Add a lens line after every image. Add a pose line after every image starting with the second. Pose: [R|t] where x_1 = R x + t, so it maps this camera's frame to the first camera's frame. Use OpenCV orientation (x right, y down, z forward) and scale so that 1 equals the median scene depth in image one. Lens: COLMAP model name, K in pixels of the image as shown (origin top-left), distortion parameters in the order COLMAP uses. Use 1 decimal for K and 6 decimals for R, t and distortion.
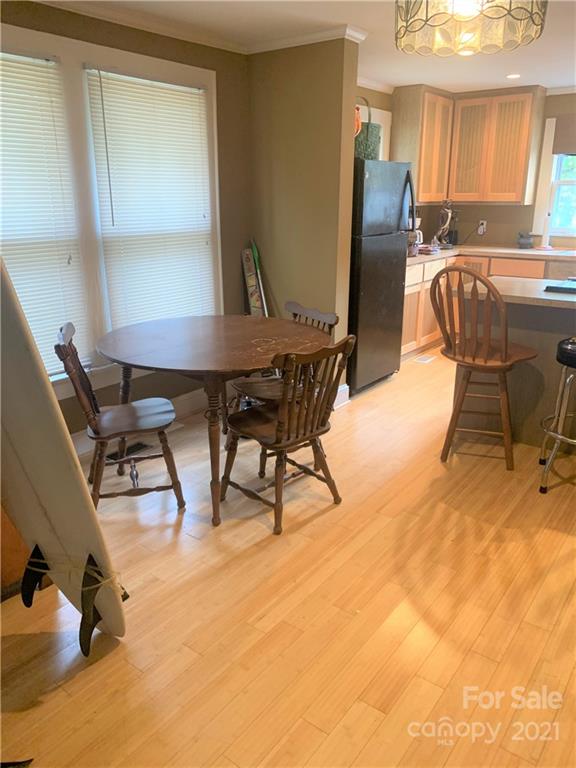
lens RADIAL K [[592.3, 0, 288.0], [0, 592.3, 384.0], [0, 0, 1]] dist [-0.000389, -0.002805]
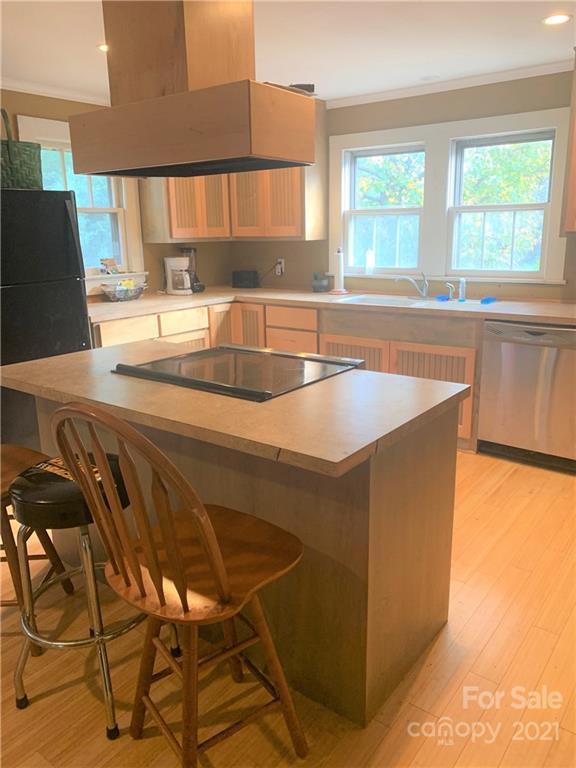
lens RADIAL K [[592.3, 0, 288.0], [0, 592.3, 384.0], [0, 0, 1]] dist [-0.000389, -0.002805]
pose [[0.999895, -0.011440, -0.008941, 0.370265], [0.010984, 0.998713, -0.049517, -0.062471], [0.009496, 0.049414, 0.998733, 0.187587]]
